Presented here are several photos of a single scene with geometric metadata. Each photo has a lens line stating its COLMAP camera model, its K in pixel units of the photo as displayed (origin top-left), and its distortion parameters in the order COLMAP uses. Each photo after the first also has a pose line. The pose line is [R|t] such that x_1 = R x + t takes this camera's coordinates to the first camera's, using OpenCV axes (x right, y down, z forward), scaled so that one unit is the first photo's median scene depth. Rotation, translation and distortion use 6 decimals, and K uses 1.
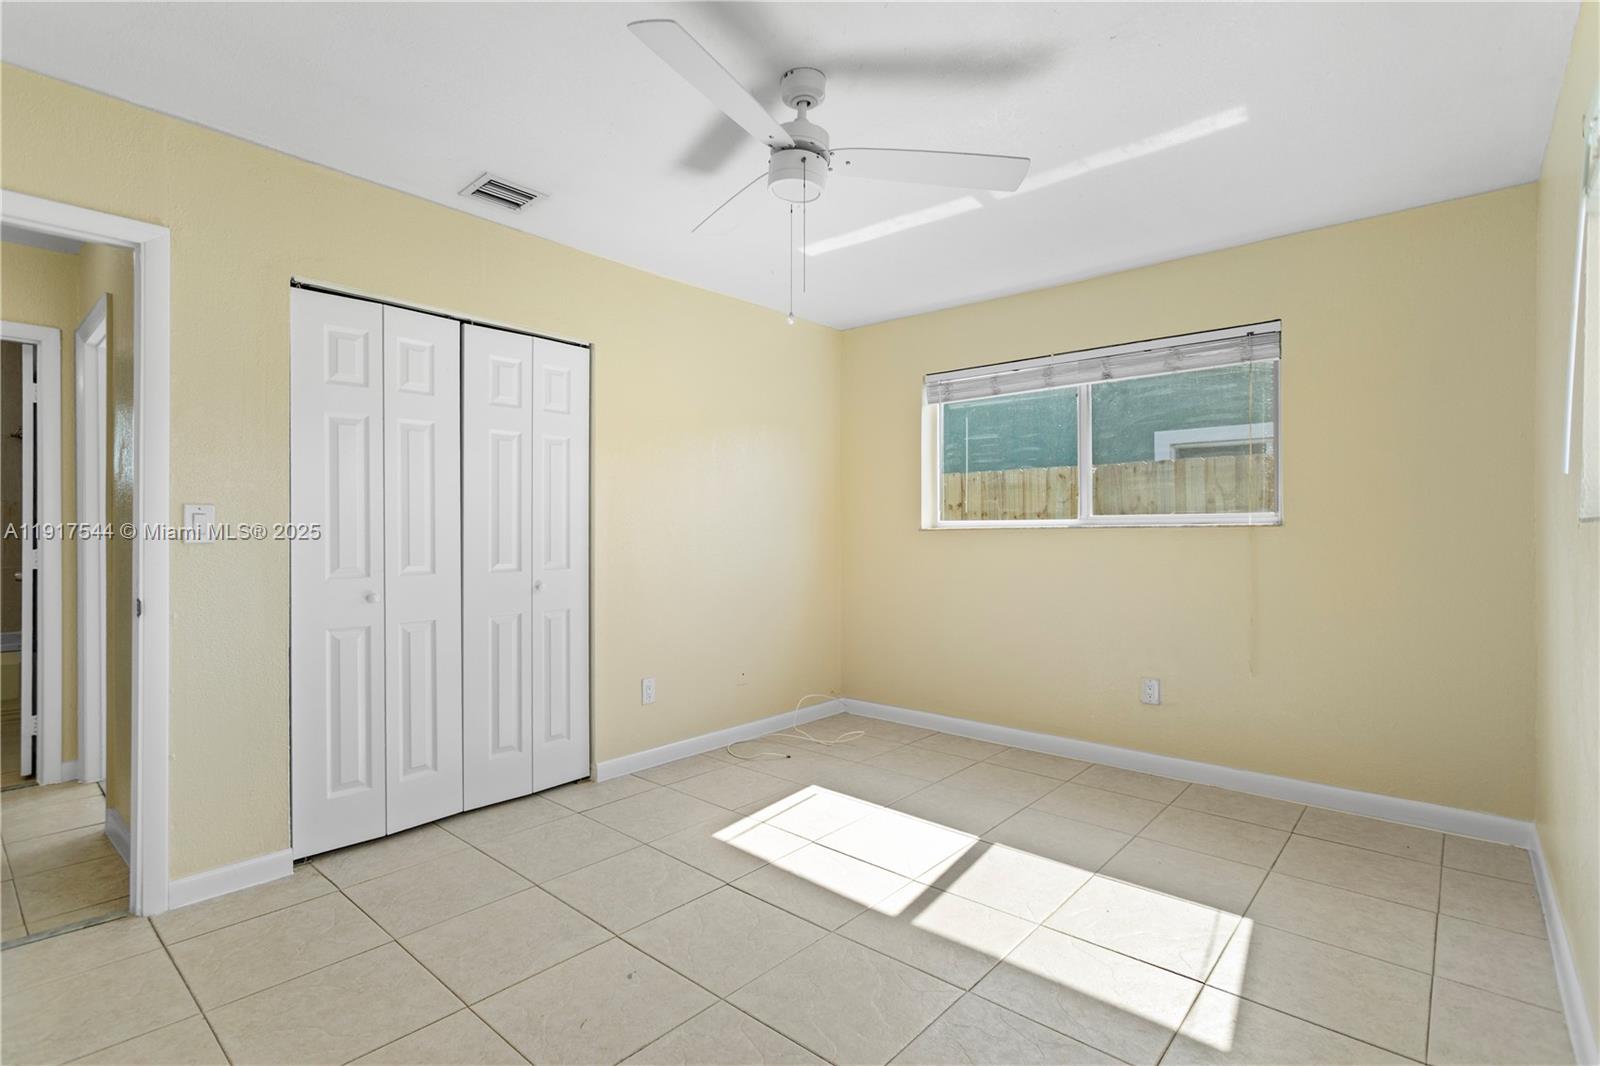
lens RADIAL K [[764.7, 0, 797.0], [0, 764.7, 536.1], [0, 0, 1]] dist [0.000965, 0.000394]
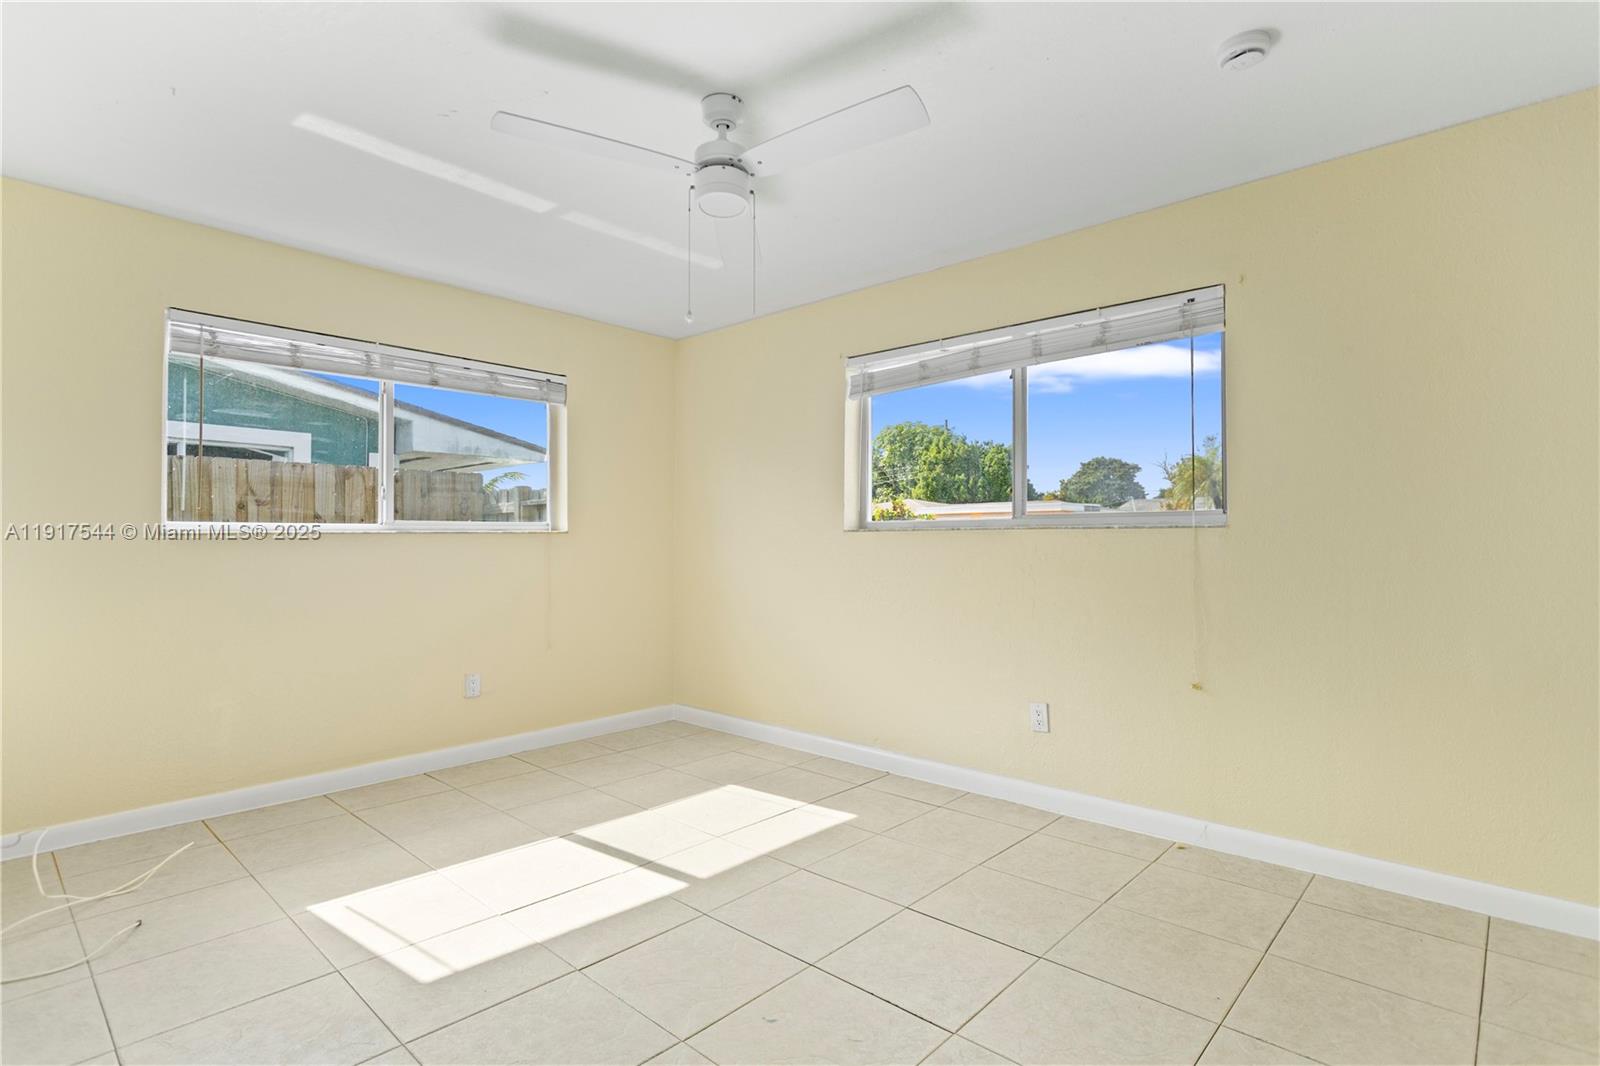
lens RADIAL K [[764.7, 0, 797.0], [0, 764.7, 536.1], [0, 0, 1]] dist [0.000965, 0.000394]
pose [[0.042992, 0.005331, 0.999061, -0.650283], [0.013072, 0.999897, -0.005898, 0.005477], [-0.998990, 0.013313, 0.042918, 0.538322]]
